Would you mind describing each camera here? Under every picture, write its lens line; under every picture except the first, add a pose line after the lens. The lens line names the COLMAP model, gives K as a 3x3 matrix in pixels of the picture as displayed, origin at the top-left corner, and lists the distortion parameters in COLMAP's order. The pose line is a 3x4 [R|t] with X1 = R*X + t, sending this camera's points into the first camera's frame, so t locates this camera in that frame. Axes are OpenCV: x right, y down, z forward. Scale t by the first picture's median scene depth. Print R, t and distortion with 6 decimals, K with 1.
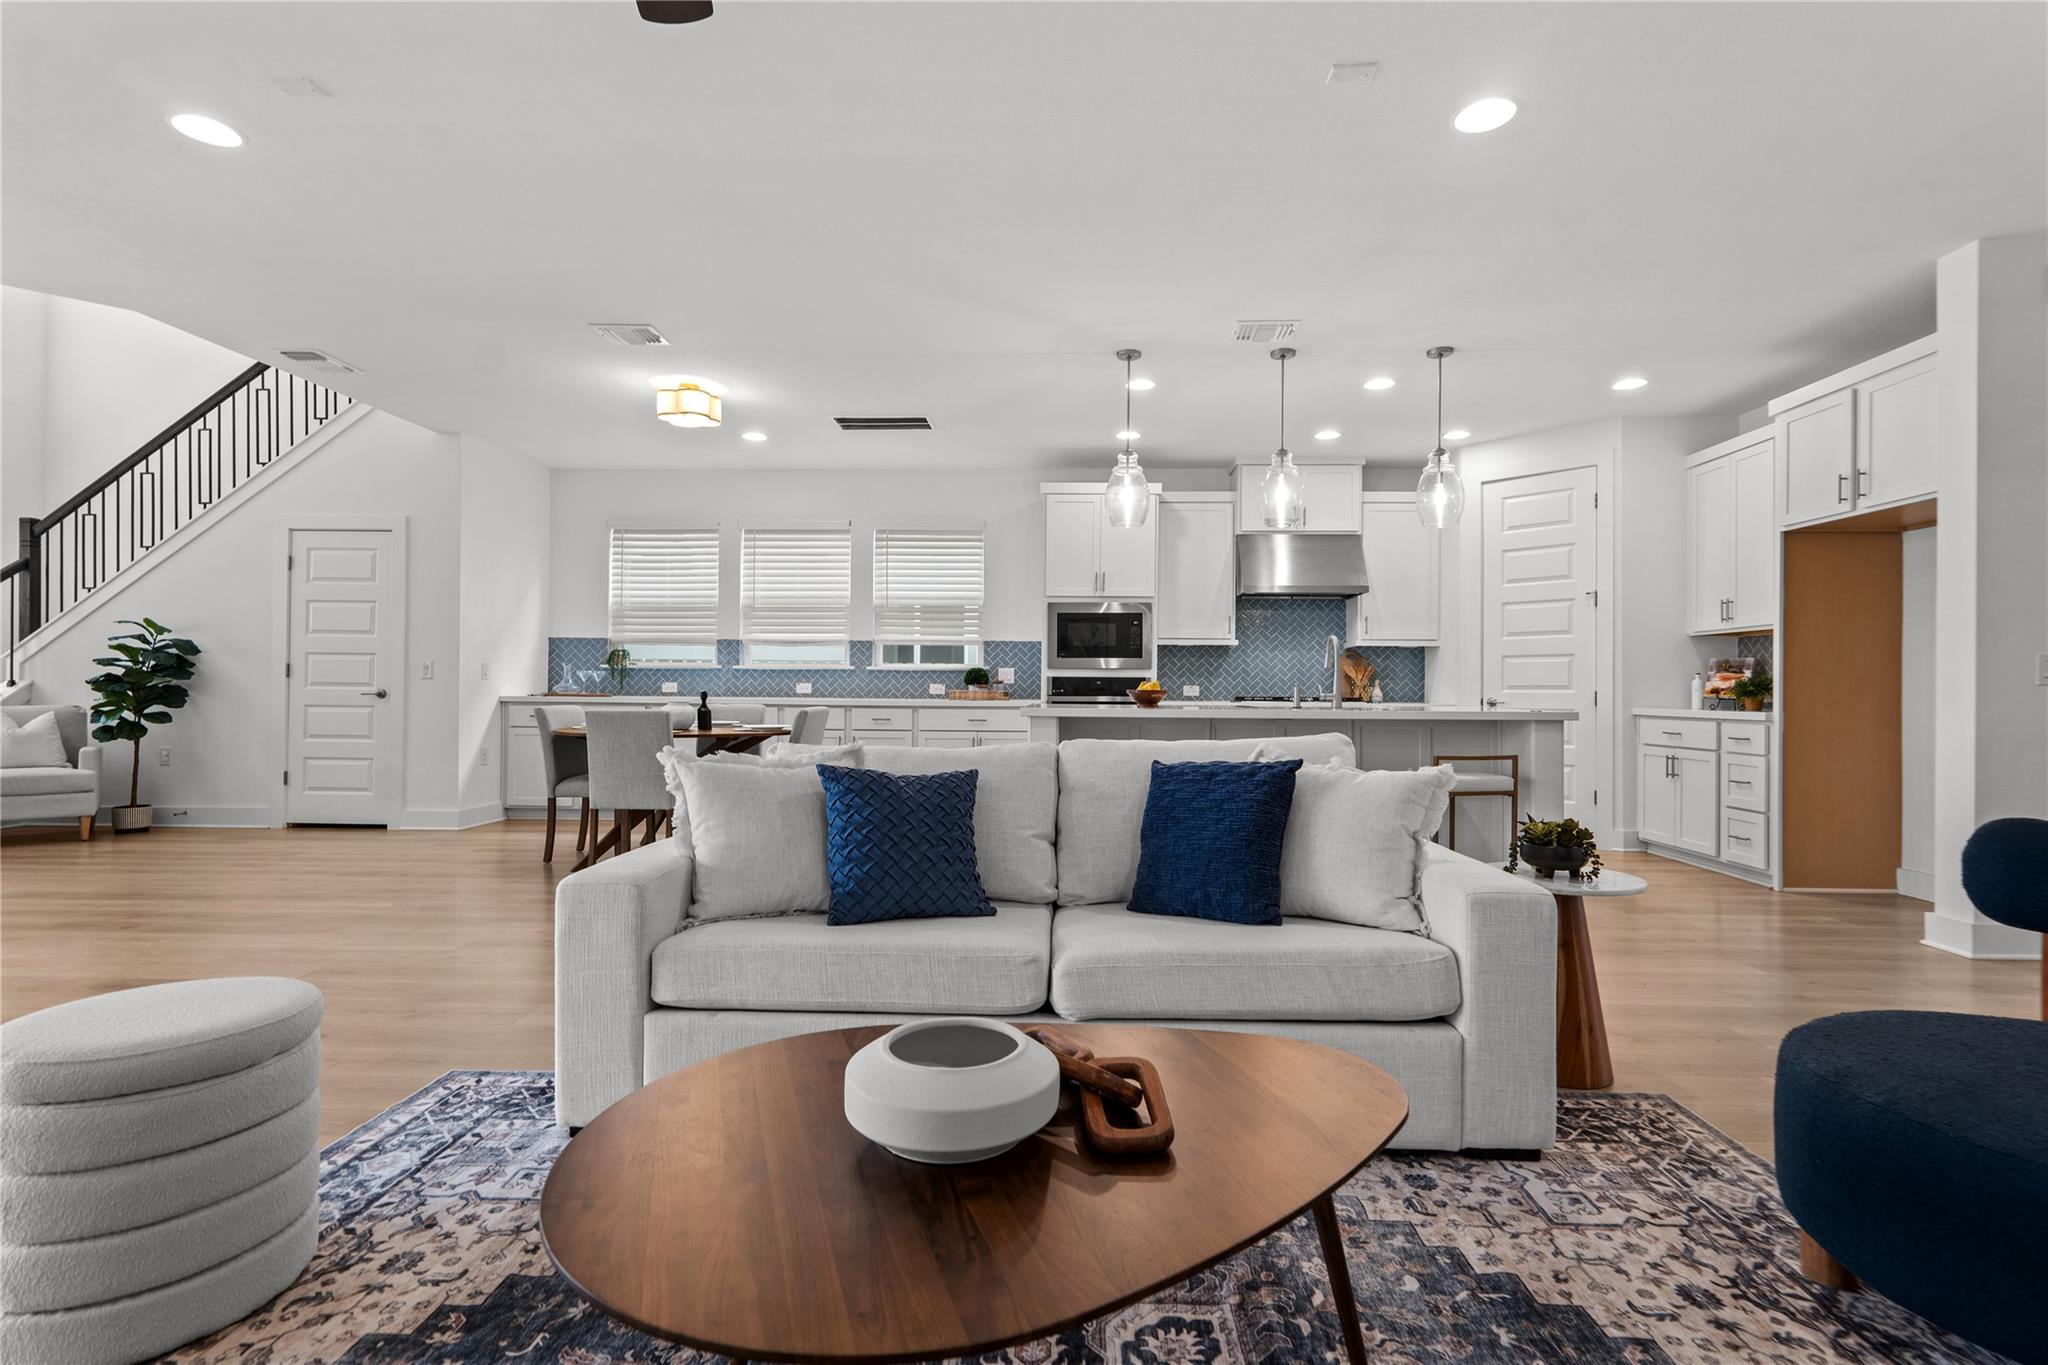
lens RADIAL K [[969.8, 0, 1033.6], [0, 969.8, 680.6], [0, 0, 1]] dist [0.005483, 0.003193]
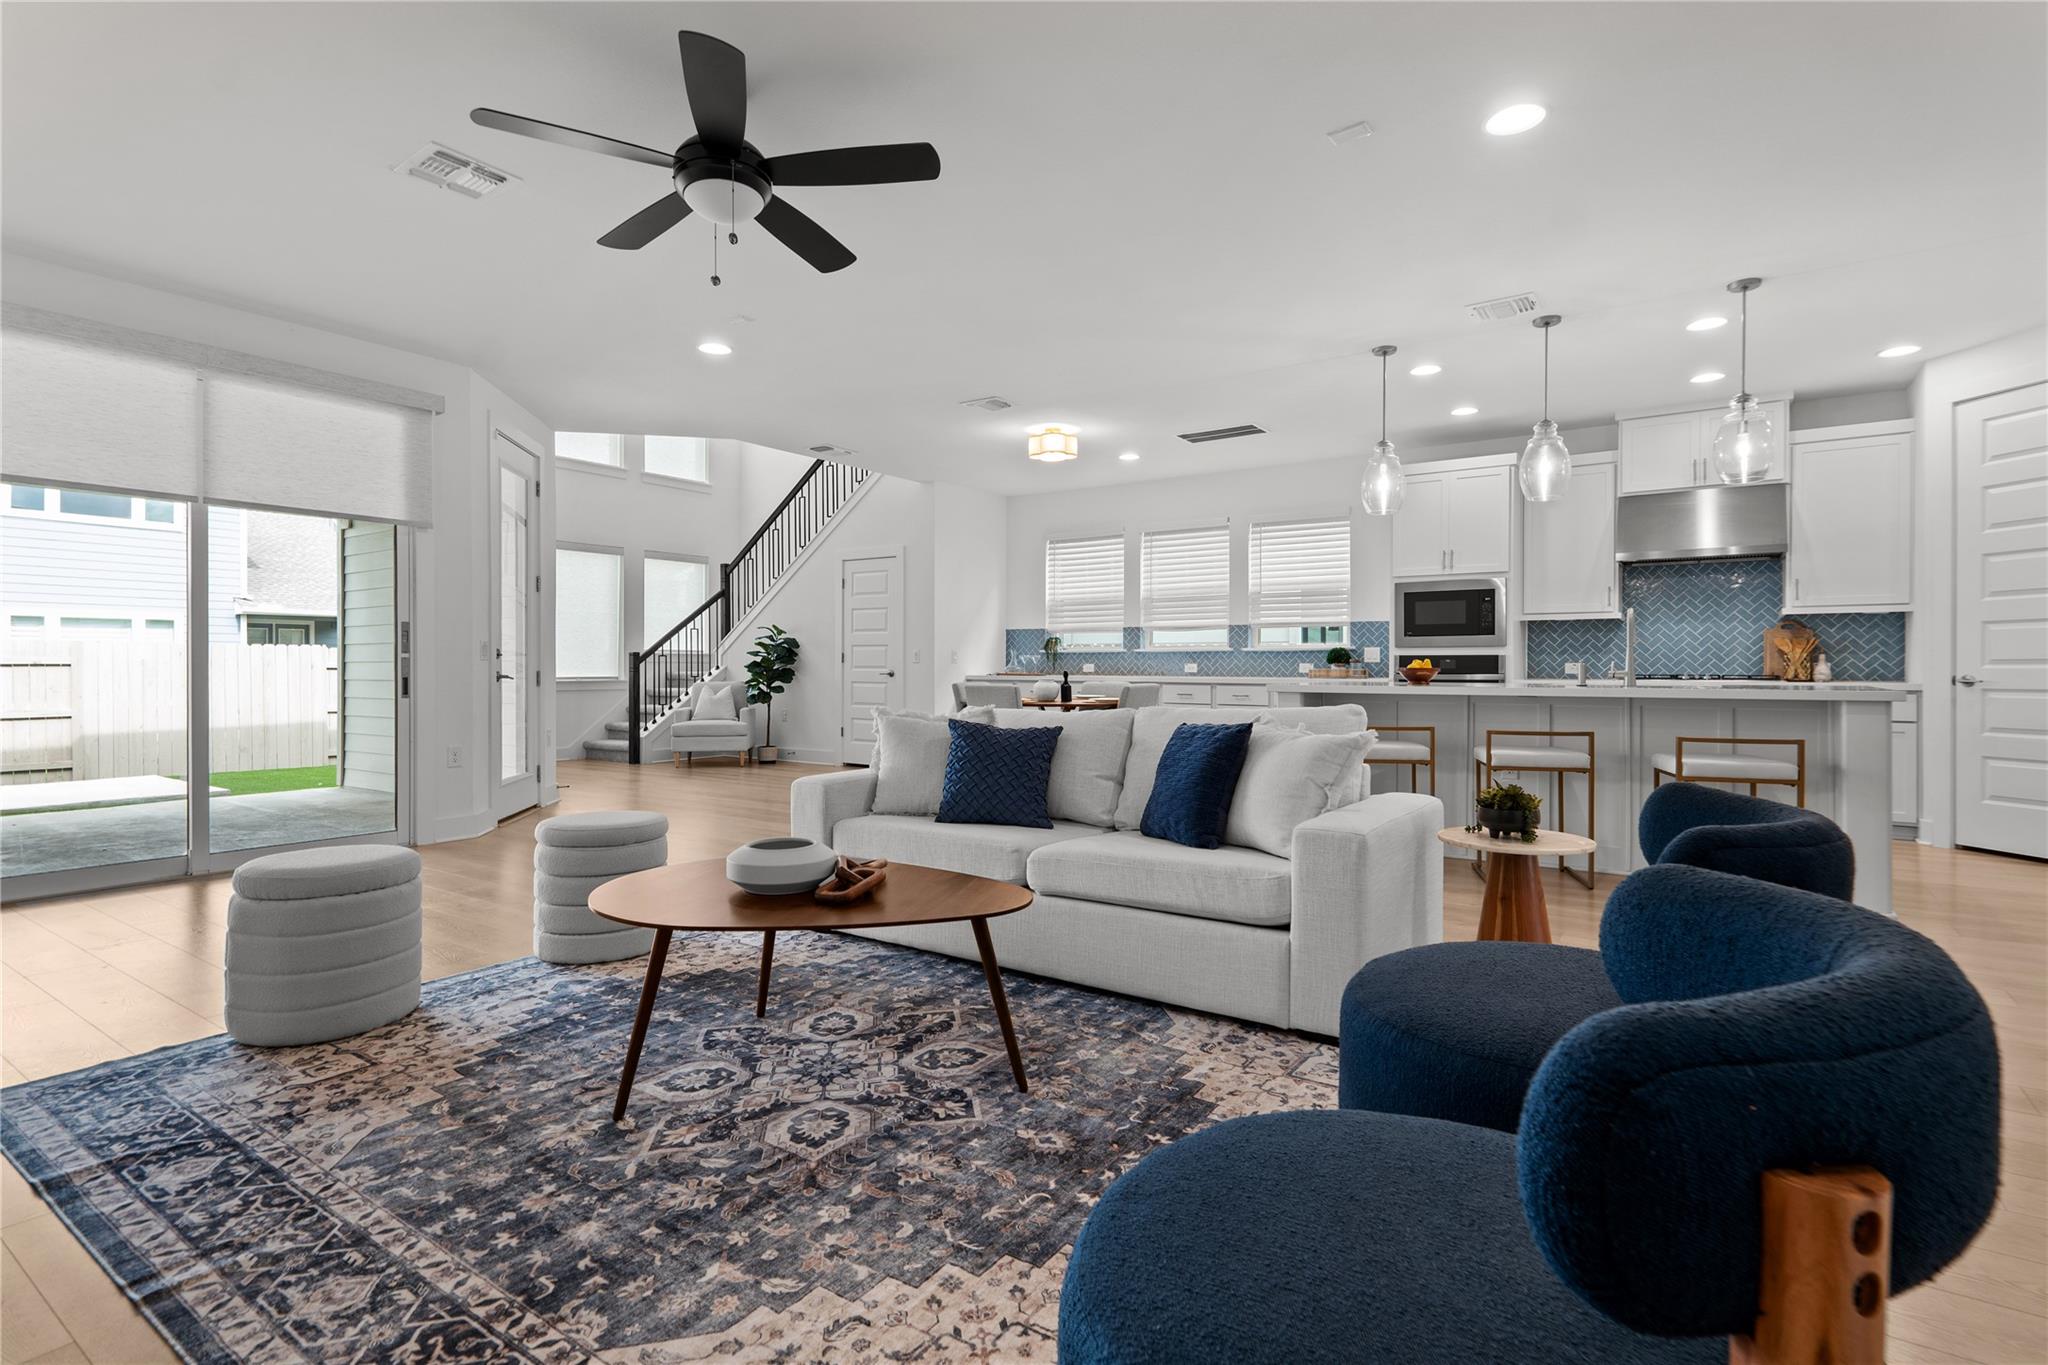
lens RADIAL K [[969.8, 0, 1038.8], [0, 969.8, 673.6], [0, 0, 1]] dist [0.005483, 0.003193]
pose [[0.847405, -0.002304, -0.530941, 0.251059], [0.009534, 0.999895, 0.010878, 0.000396], [0.530861, -0.014280, 0.847339, -0.072973]]
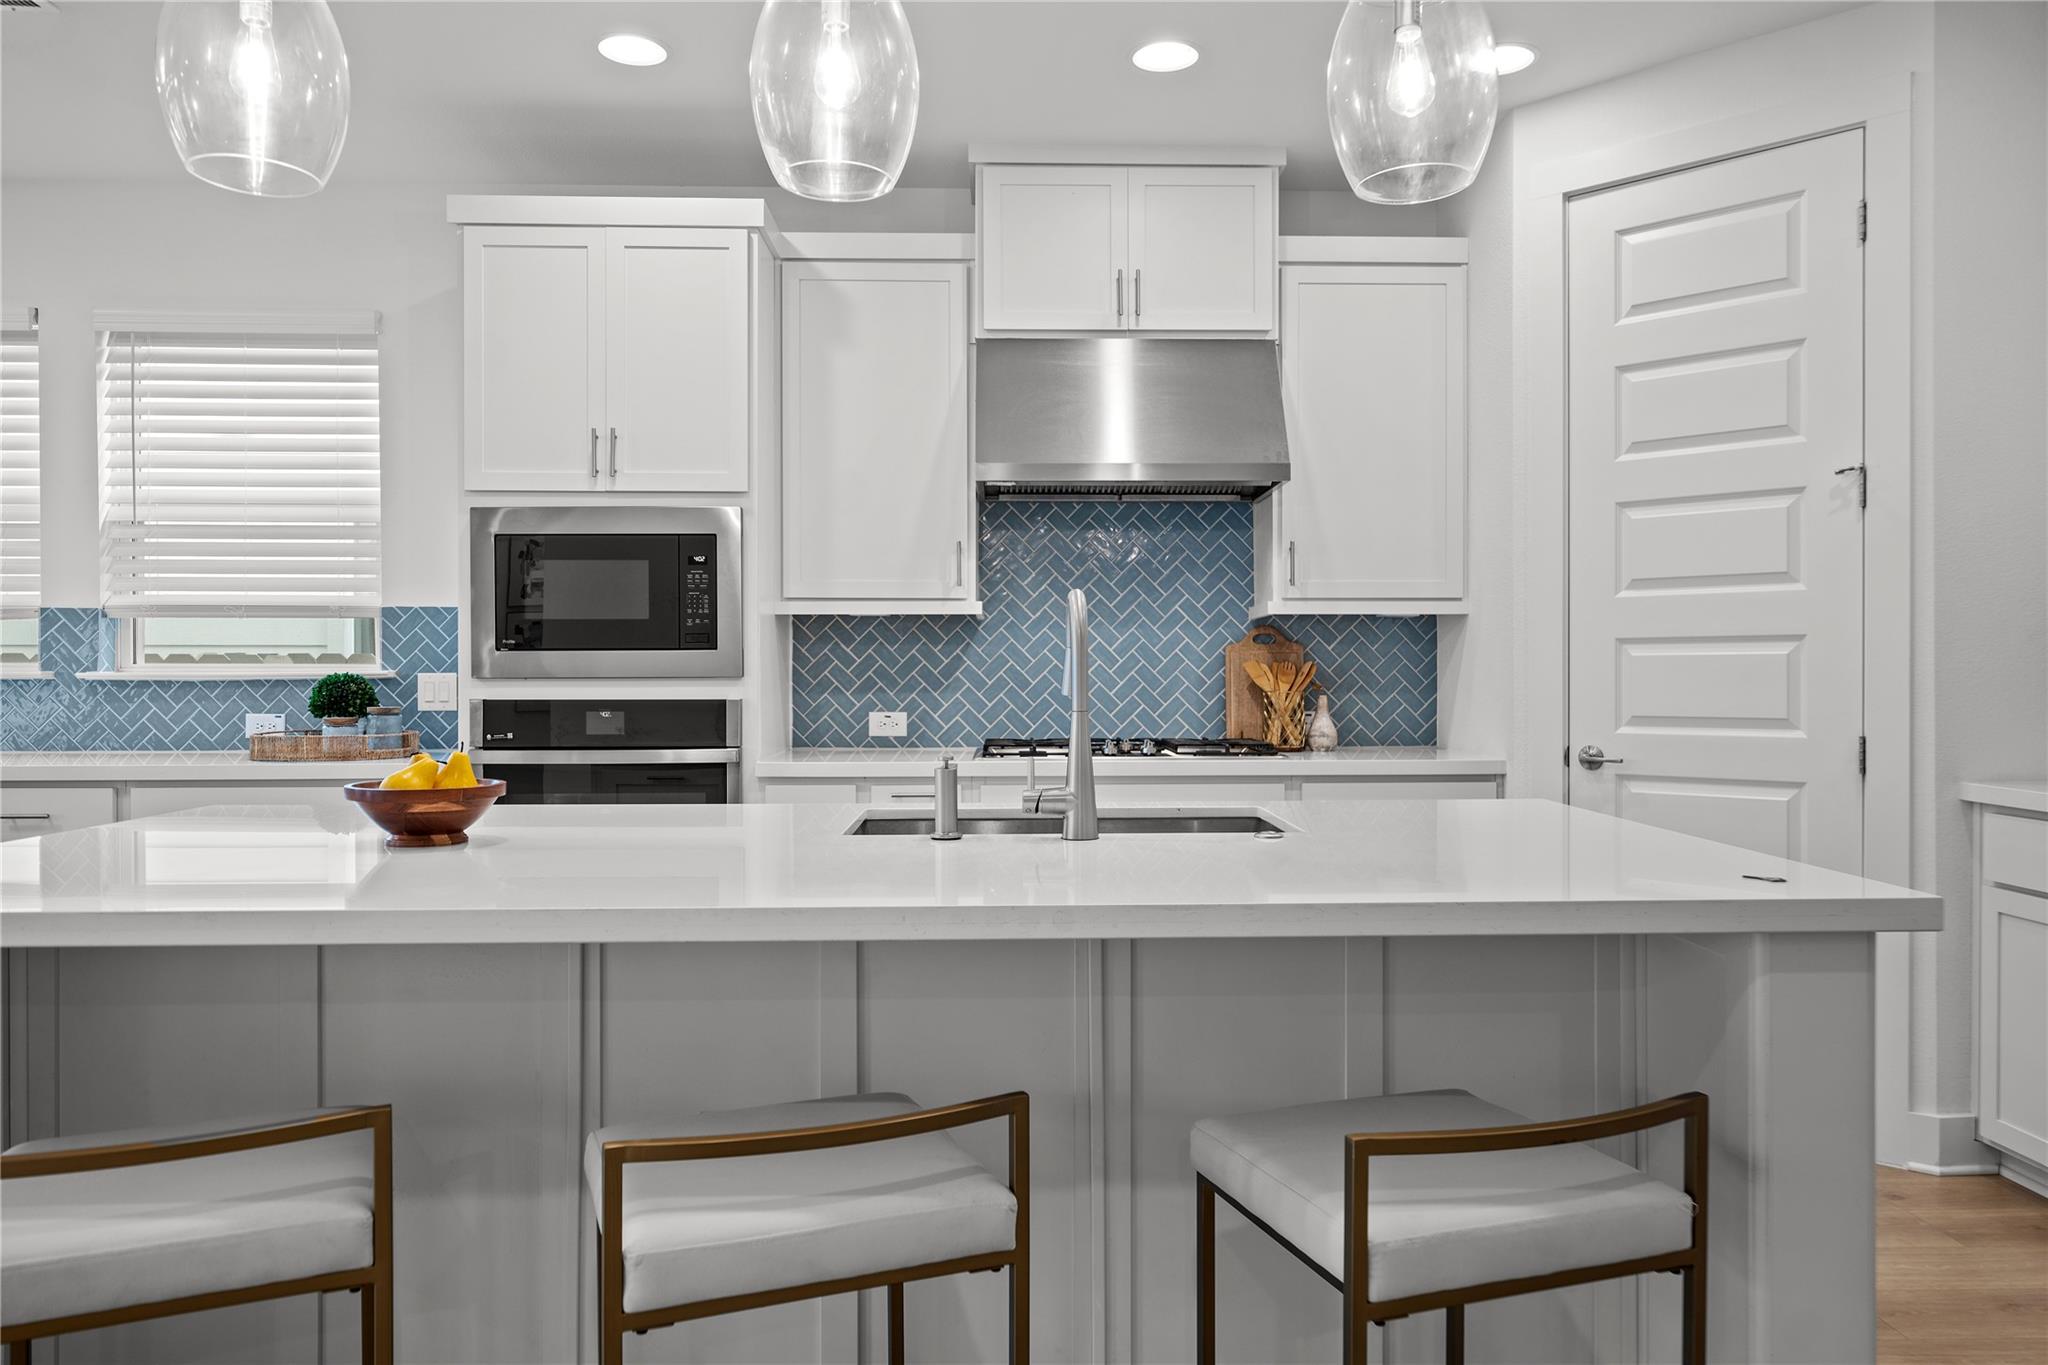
lens RADIAL K [[1419.3, 0, 1034.9], [0, 1419.3, 678.7], [0, 0, 1]] dist [0.001002, -0.000296]
pose [[0.997418, -0.009643, 0.071168, 0.205961], [0.008437, 0.999816, 0.017232, -0.021277], [-0.071321, -0.016587, 0.997315, 0.442066]]
